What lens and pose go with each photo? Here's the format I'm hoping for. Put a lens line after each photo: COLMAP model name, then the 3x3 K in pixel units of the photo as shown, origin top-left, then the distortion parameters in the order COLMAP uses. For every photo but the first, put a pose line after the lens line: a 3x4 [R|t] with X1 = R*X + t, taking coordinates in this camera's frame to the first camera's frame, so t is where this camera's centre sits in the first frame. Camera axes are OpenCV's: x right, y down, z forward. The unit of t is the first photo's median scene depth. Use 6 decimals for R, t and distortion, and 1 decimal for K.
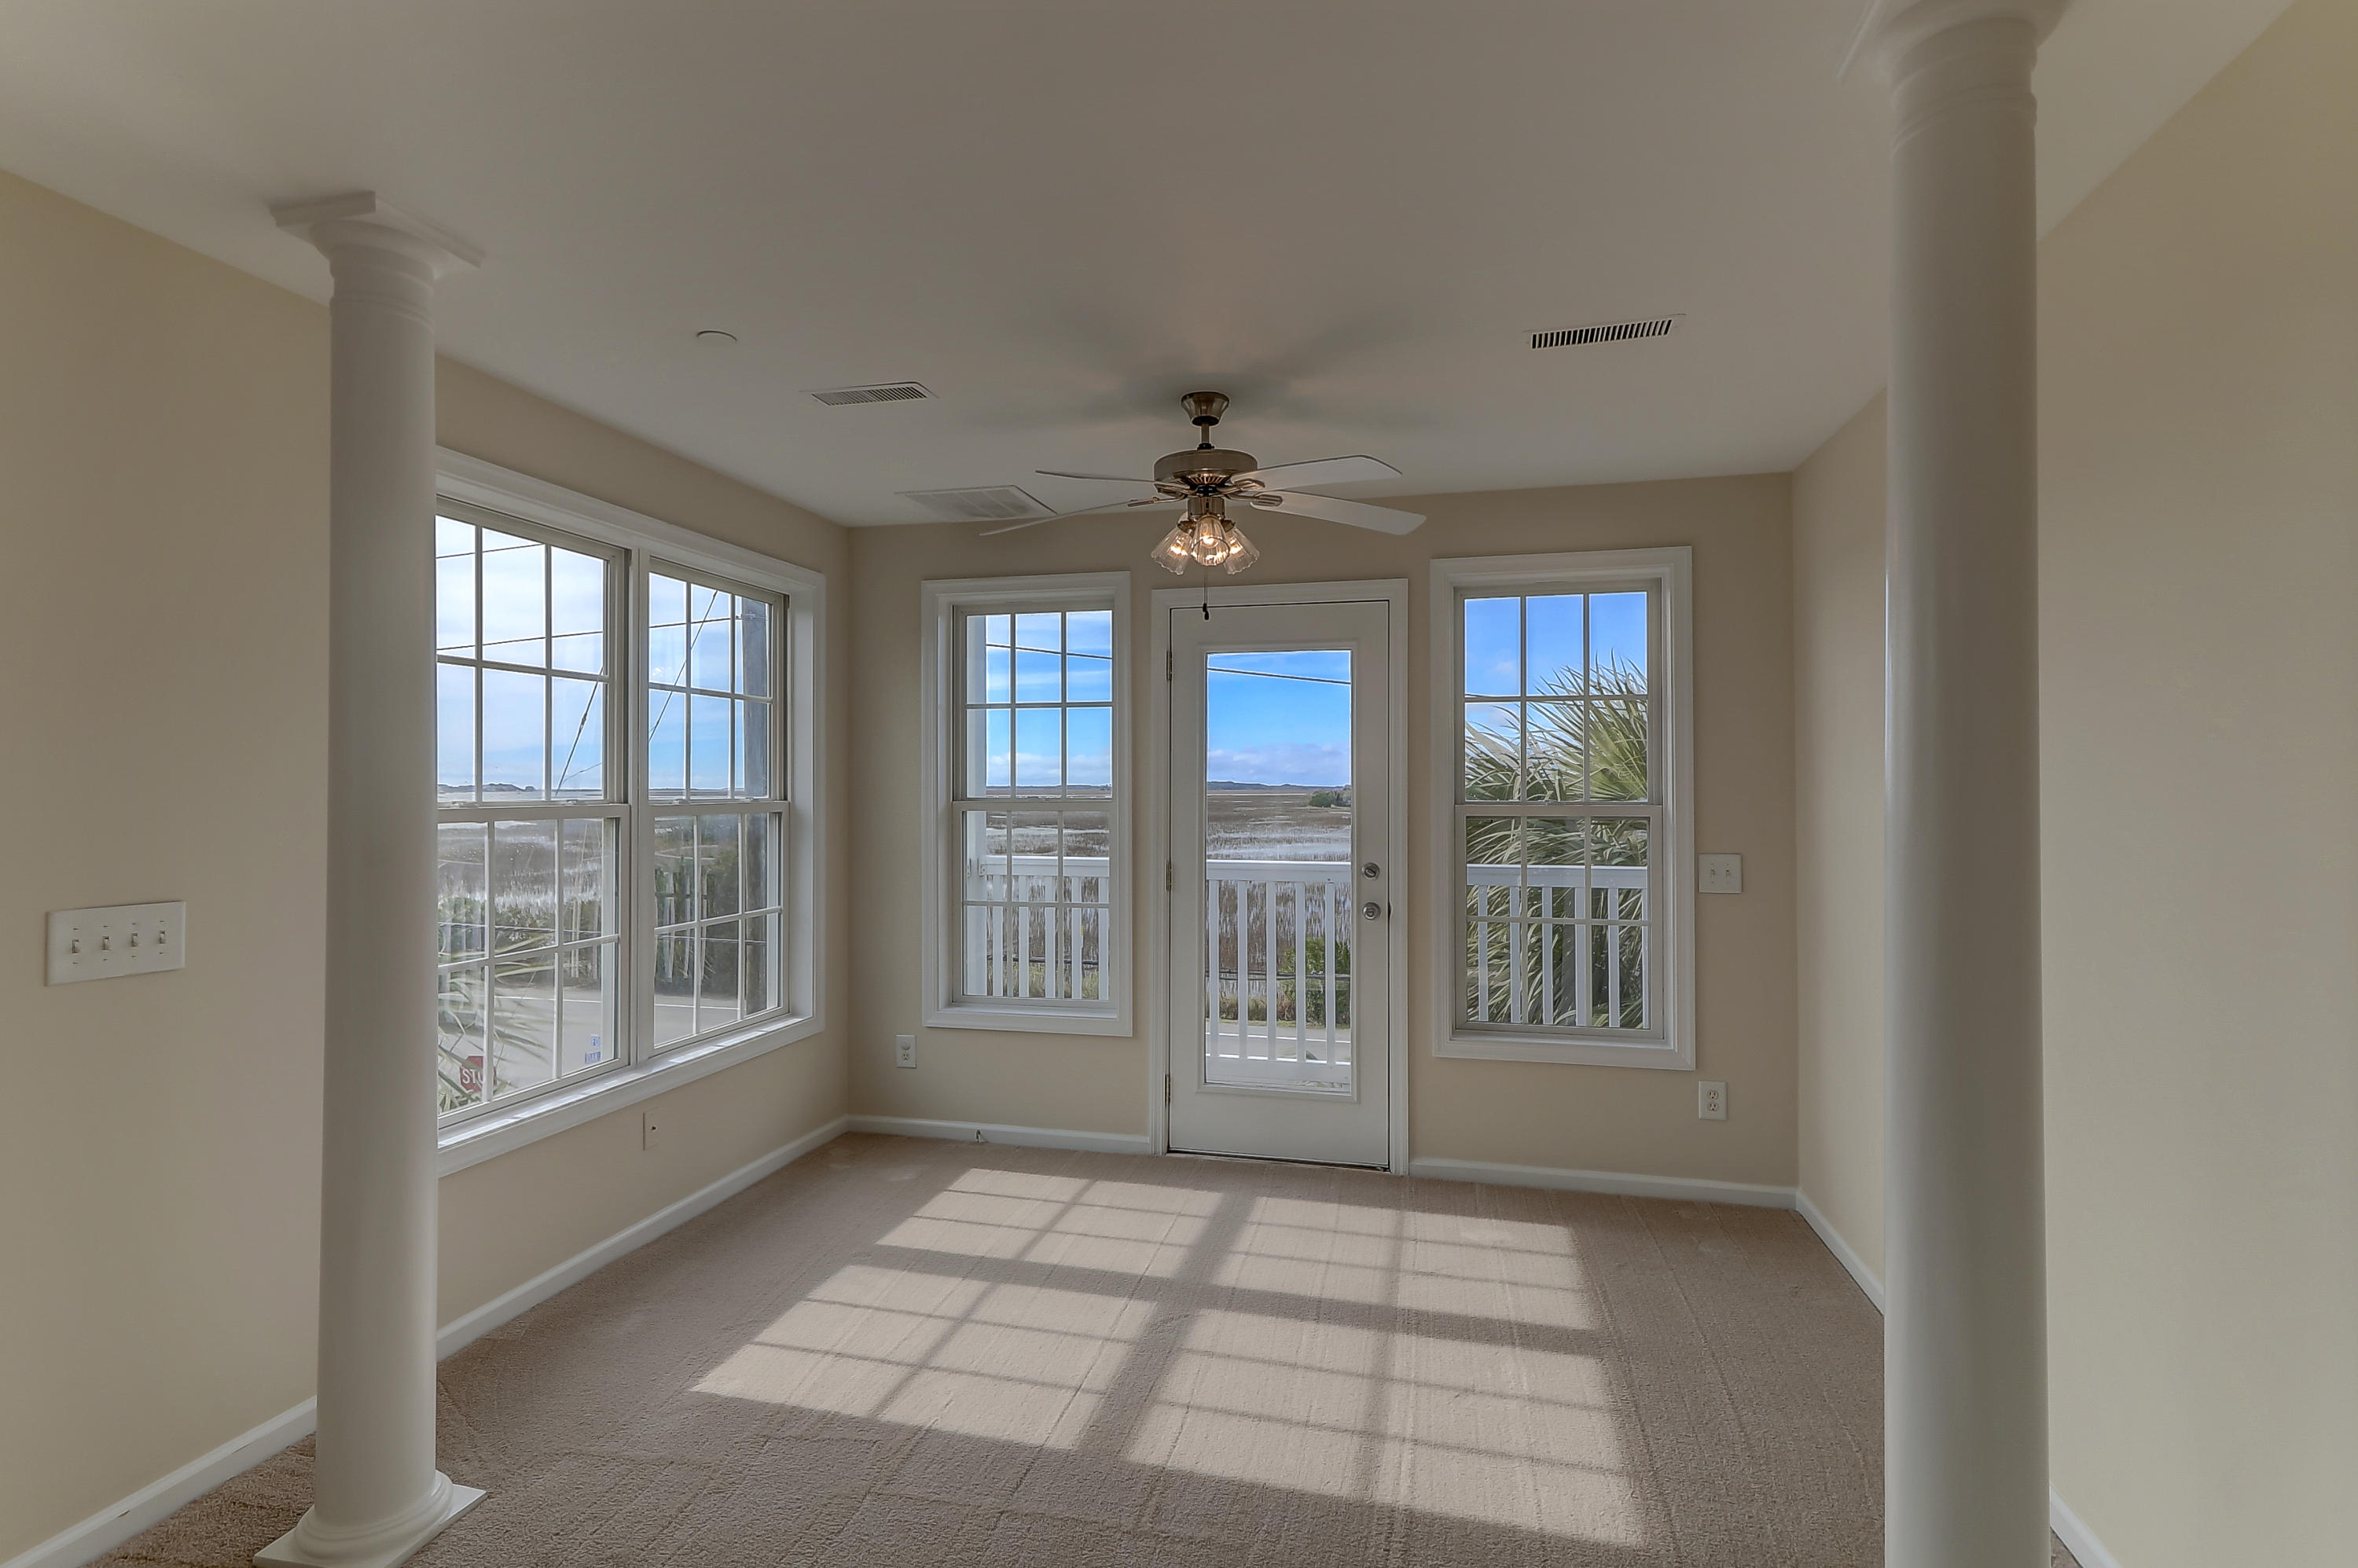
lens RADIAL K [[1183.2, 0, 1169.6], [0, 1183.2, 786.1], [0, 0, 1]] dist [0.020981, 0.002453]
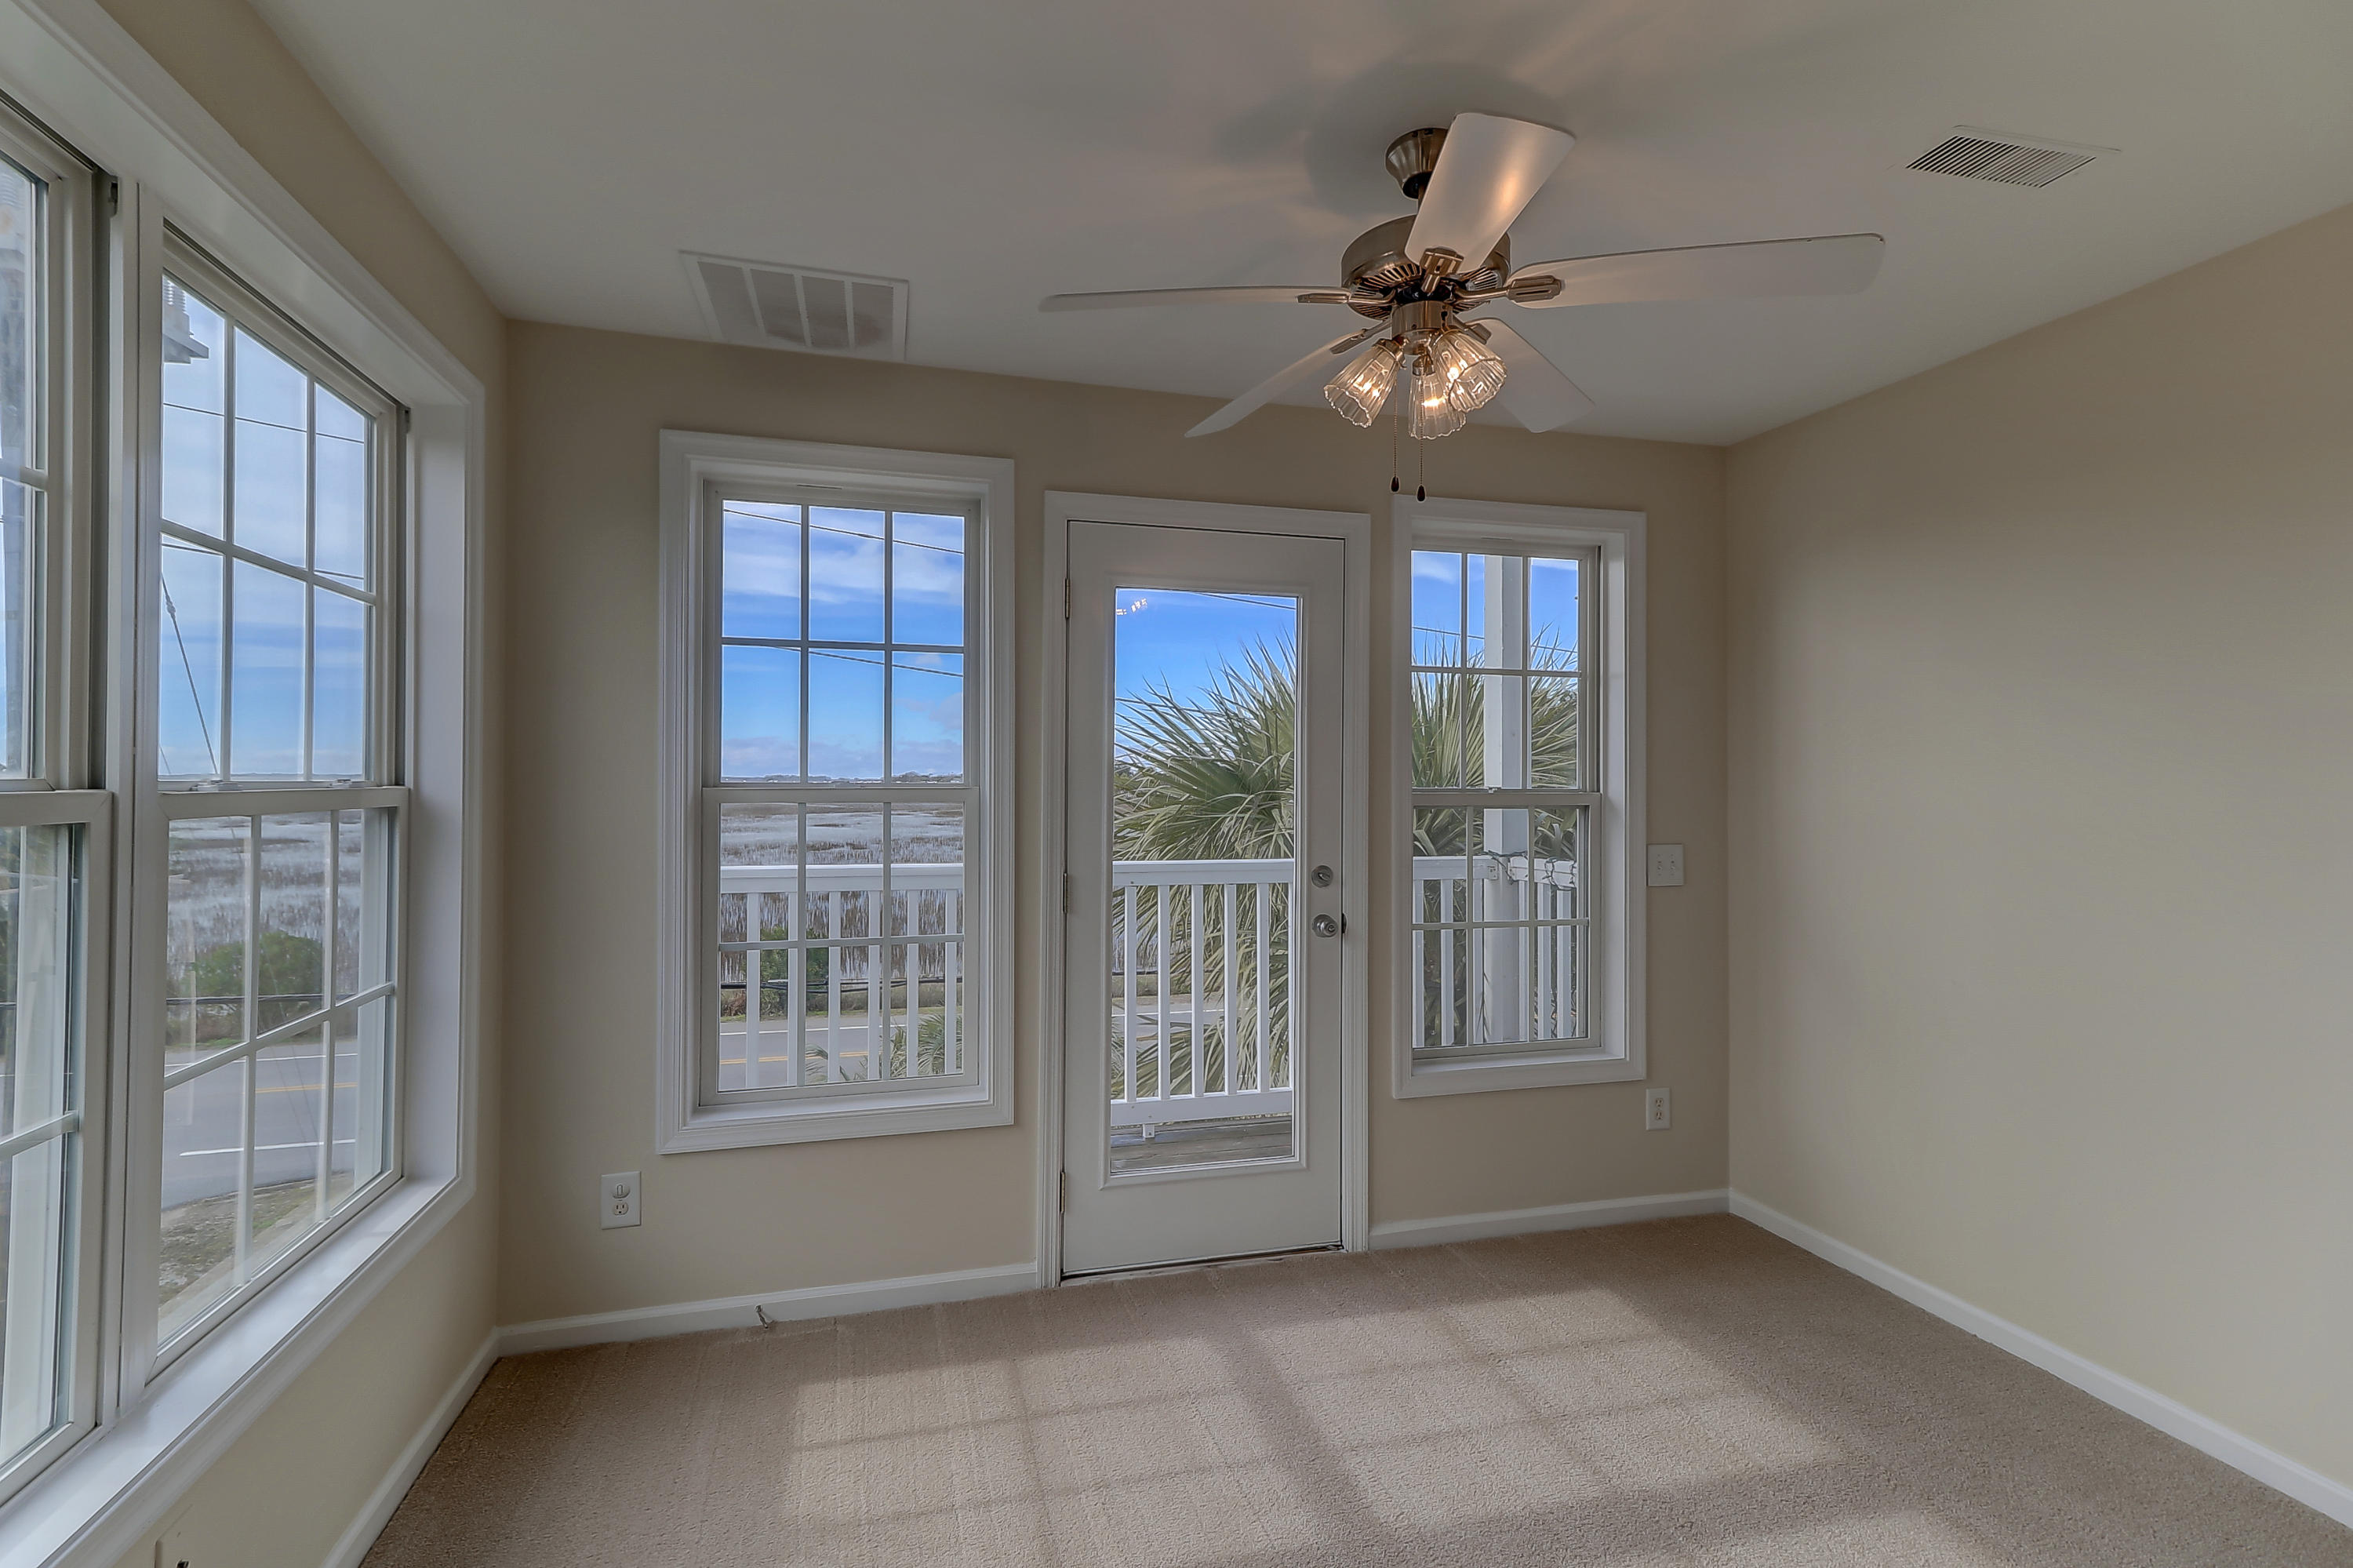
lens RADIAL K [[1071.2, 0, 1169.2], [0, 1071.2, 776.0], [0, 0, 1]] dist [0.020062, 0.000378]
pose [[0.874216, 0.005159, 0.485510, -0.281360], [-0.005099, 0.999986, -0.001445, 0.006597], [-0.485510, -0.001213, 0.874230, 0.434353]]
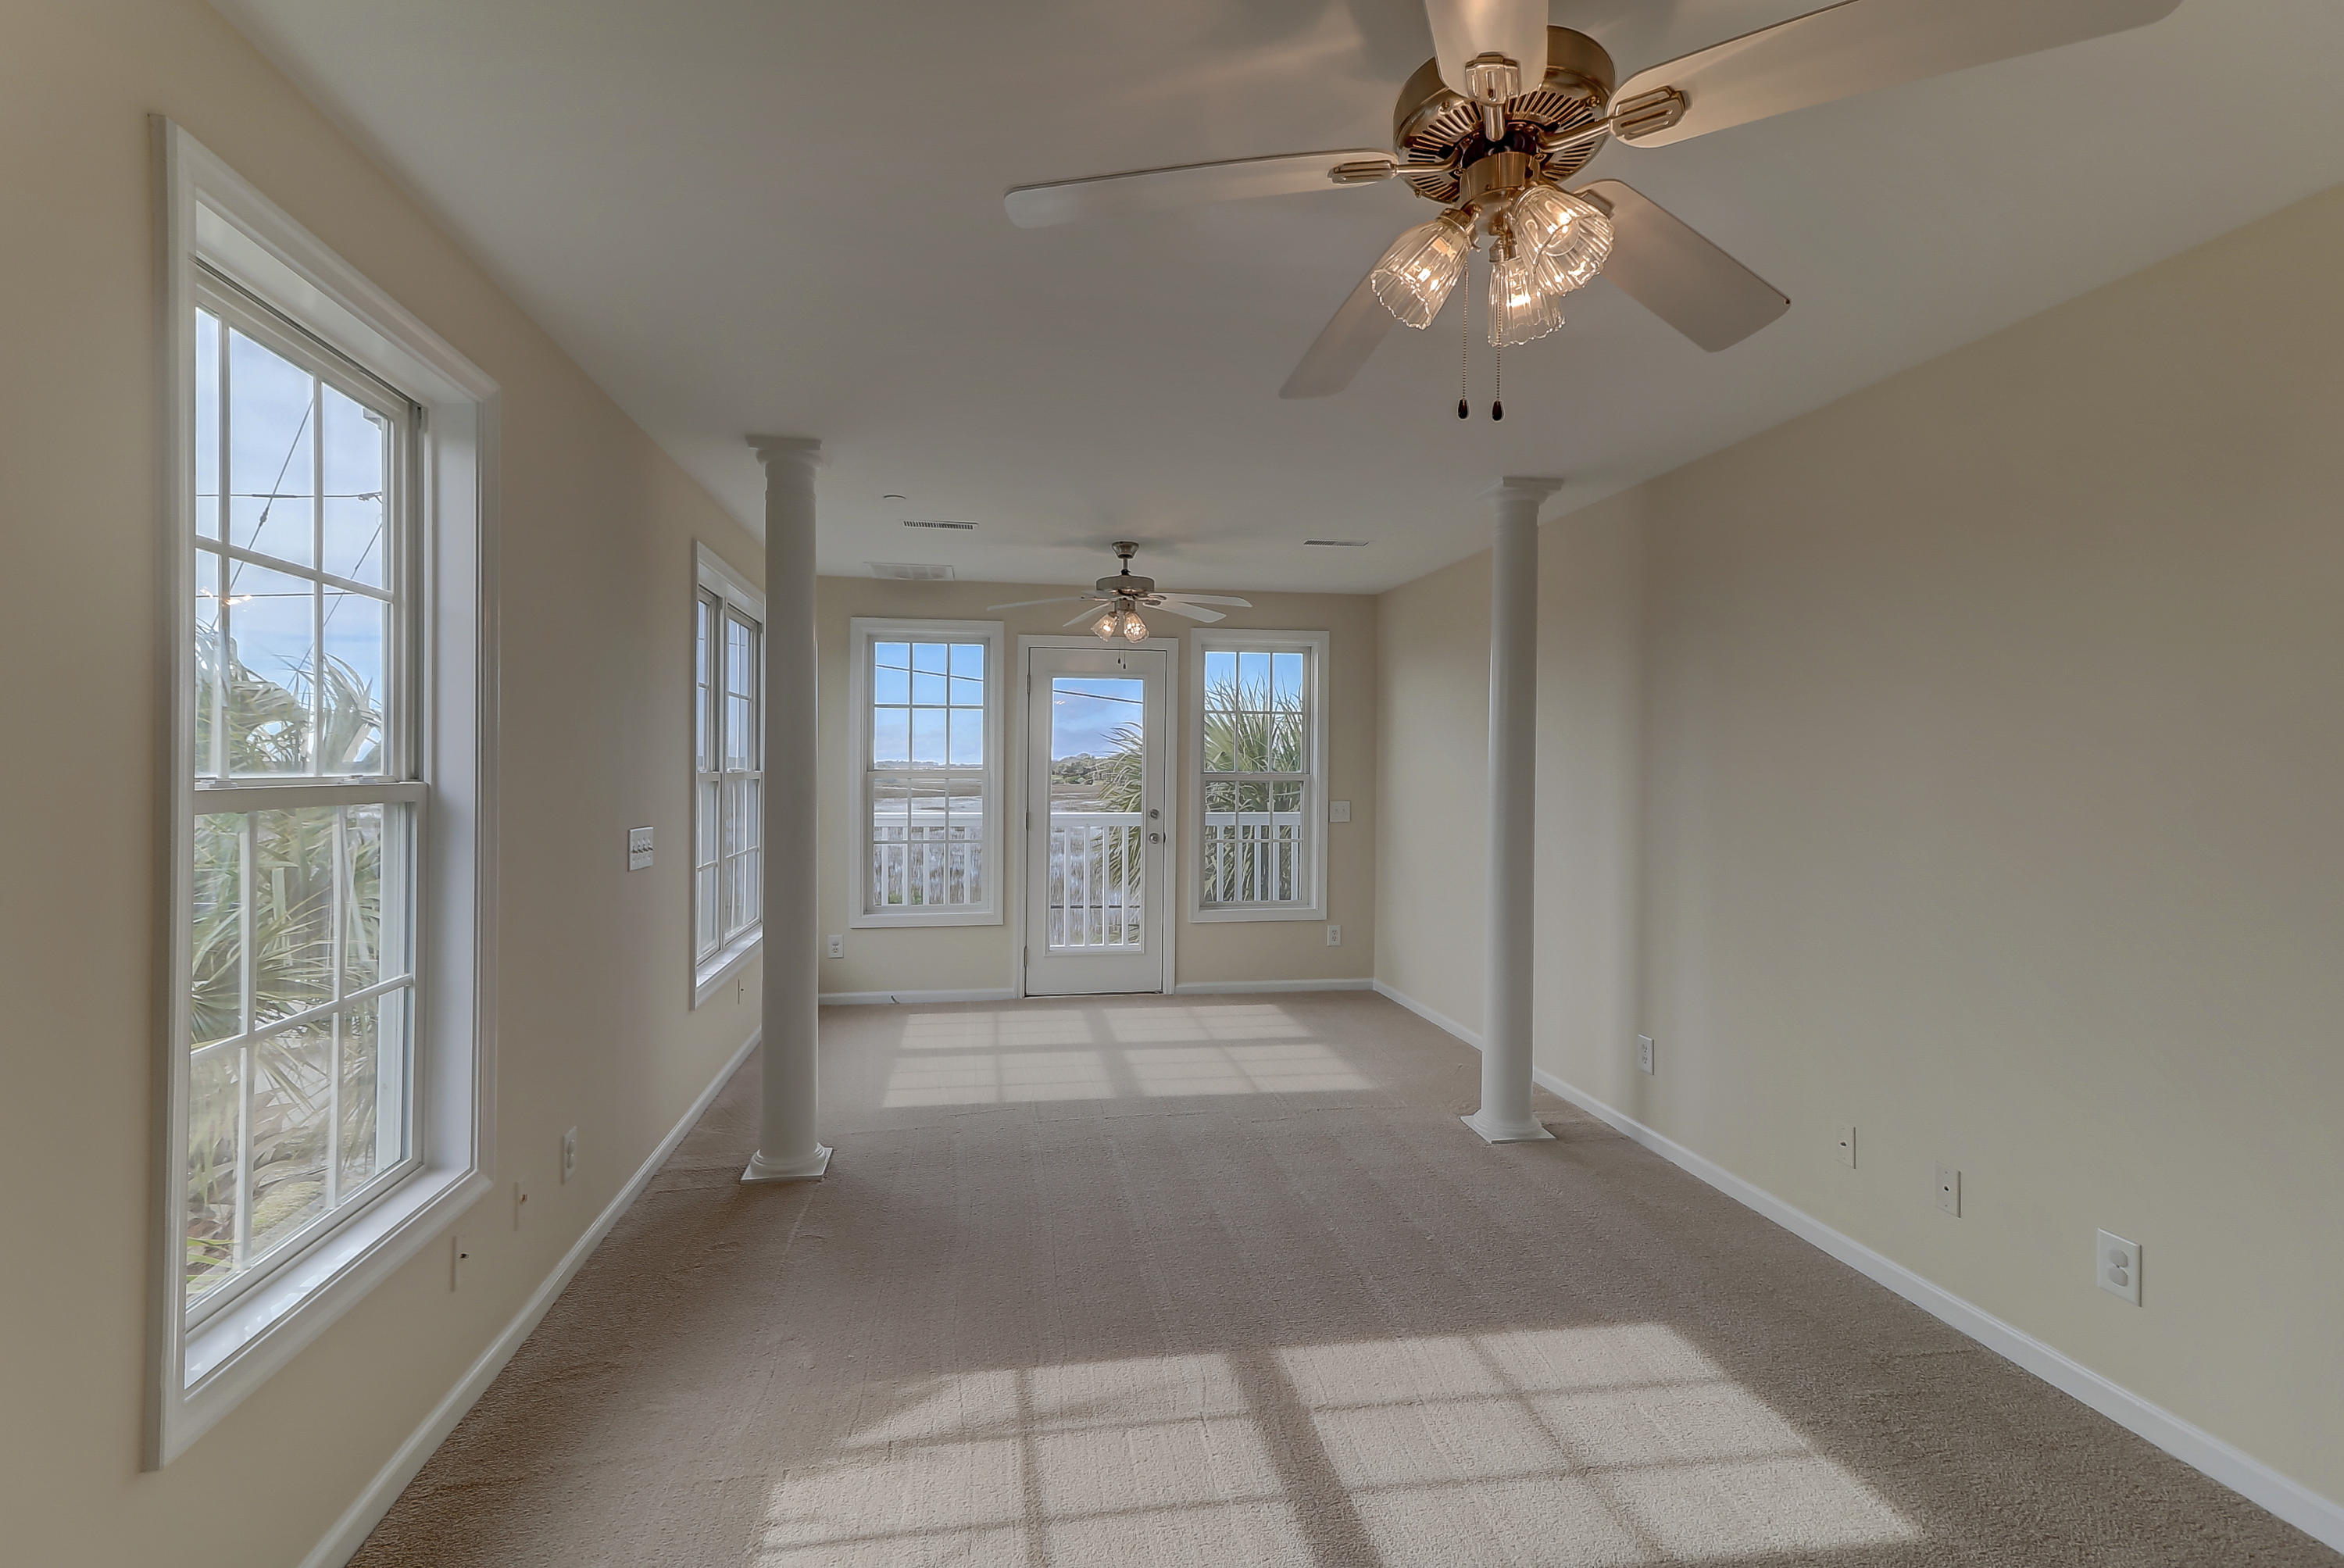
lens RADIAL K [[1067.0, 0, 1165.4], [0, 1067.0, 783.4], [0, 0, 1]] dist [0.020062, 0.000378]
pose [[0.915846, -0.001316, 0.401529, -0.428346], [-0.006725, 0.999804, 0.018616, 0.001072], [-0.401474, -0.019750, 0.915657, -0.382401]]
